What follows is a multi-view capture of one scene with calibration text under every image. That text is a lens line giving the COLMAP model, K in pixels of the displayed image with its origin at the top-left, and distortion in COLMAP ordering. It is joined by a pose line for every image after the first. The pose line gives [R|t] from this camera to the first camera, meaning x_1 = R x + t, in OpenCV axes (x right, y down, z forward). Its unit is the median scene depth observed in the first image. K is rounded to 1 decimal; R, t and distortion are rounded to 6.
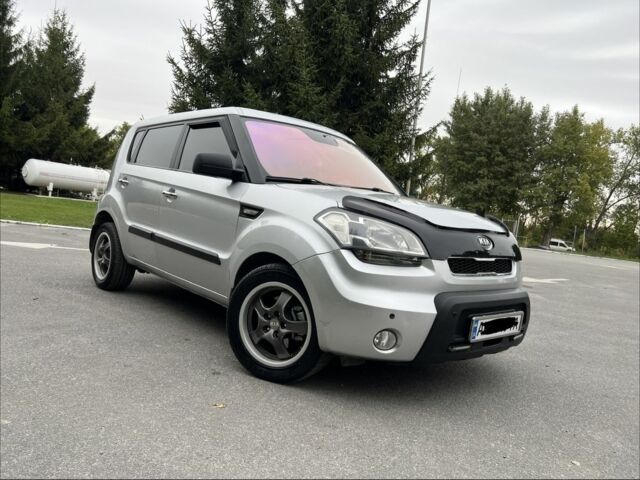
lens RADIAL K [[473.9, 0, 320.1], [0, 473.9, 242.0], [0, 0, 1]] dist [0.056151, -0.066769]
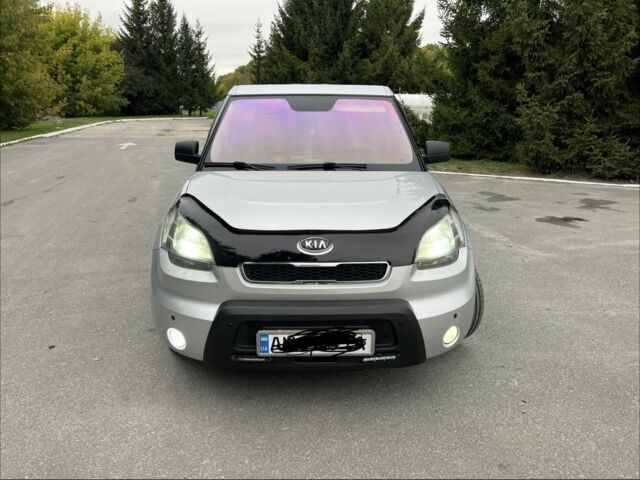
lens RADIAL K [[473.9, 0, 320.1], [0, 473.9, 242.0], [0, 0, 1]] dist [0.056151, -0.066769]
pose [[0.756249, 0.082078, -0.649115, 0.156967], [0.032339, 0.986199, 0.162378, -0.024793], [0.653484, -0.143790, 0.743158, 0.066206]]
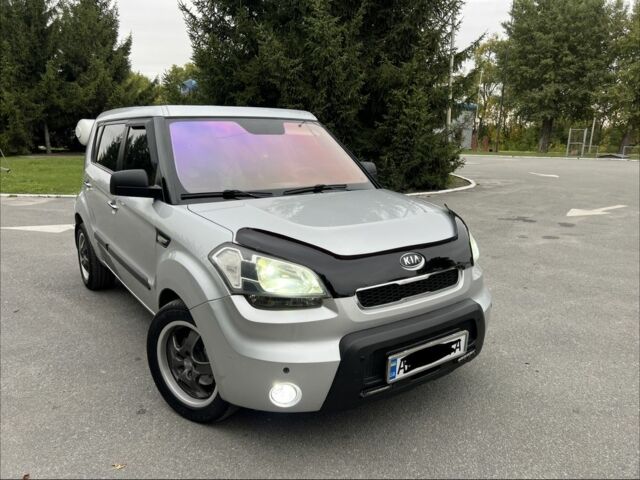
lens RADIAL K [[473.9, 0, 320.1], [0, 473.9, 242.0], [0, 0, 1]] dist [0.056151, -0.066769]
pose [[0.987949, -0.072128, -0.136950, 0.052297], [0.091976, 0.985202, 0.144629, -0.030317], [0.124491, -0.155482, 0.979963, 0.023812]]
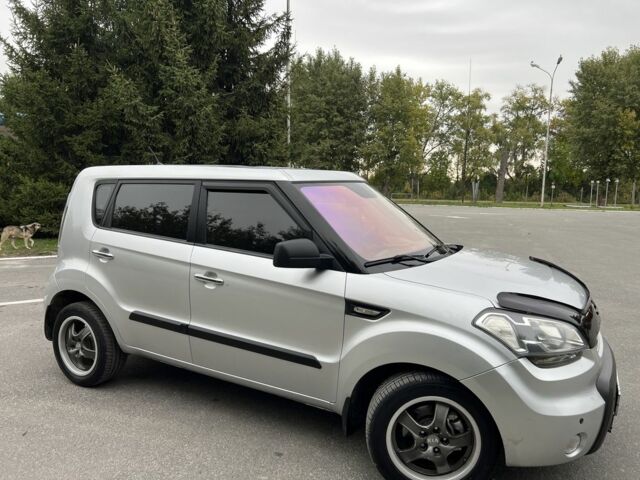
lens RADIAL K [[472.3, 0, 318.0], [0, 472.3, 240.4], [0, 0, 1]] dist [0.057875, -0.062423]
pose [[0.941642, -0.131258, 0.309970, -0.090062], [0.106434, 0.989698, 0.095762, -0.053211], [-0.319346, -0.057182, 0.945911, 0.038494]]
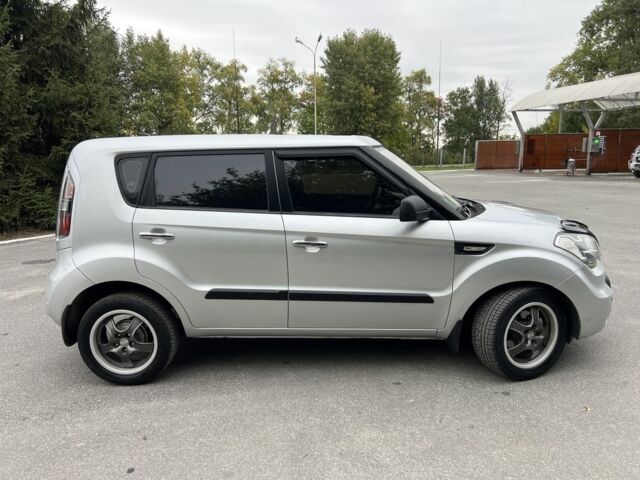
lens RADIAL K [[476.1, 0, 312.1], [0, 476.1, 240.6], [0, 0, 1]] dist [0.060902, -0.065784]
pose [[0.684147, -0.248834, 0.685584, -0.213480], [0.141487, 0.967423, 0.209938, -0.067680], [-0.715489, -0.046627, 0.697066, 0.092559]]
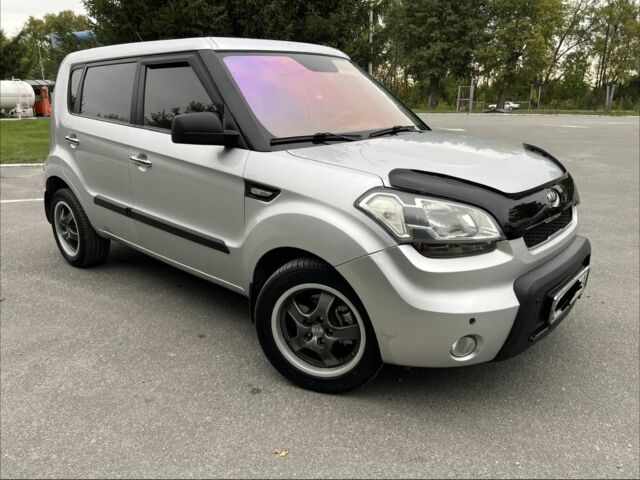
lens RADIAL K [[473.9, 0, 320.1], [0, 473.9, 242.0], [0, 0, 1]] dist [0.056151, -0.066769]
pose [[0.987979, -0.138871, 0.067917, -0.021288], [0.118673, 0.962870, 0.242483, -0.030335], [-0.099070, -0.231508, 0.967775, 0.037787]]
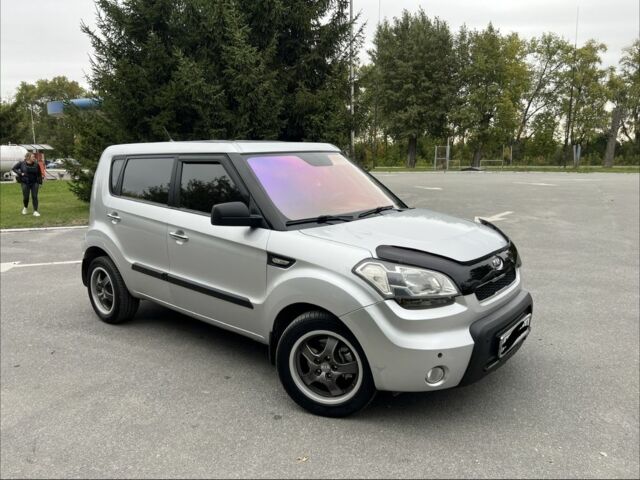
lens RADIAL K [[472.3, 0, 318.0], [0, 472.3, 240.4], [0, 0, 1]] dist [0.057875, -0.062423]
pose [[0.983335, -0.144078, 0.110875, -0.032312], [0.129038, 0.982733, 0.132607, -0.044111], [-0.128066, -0.116090, 0.984948, -0.007234]]
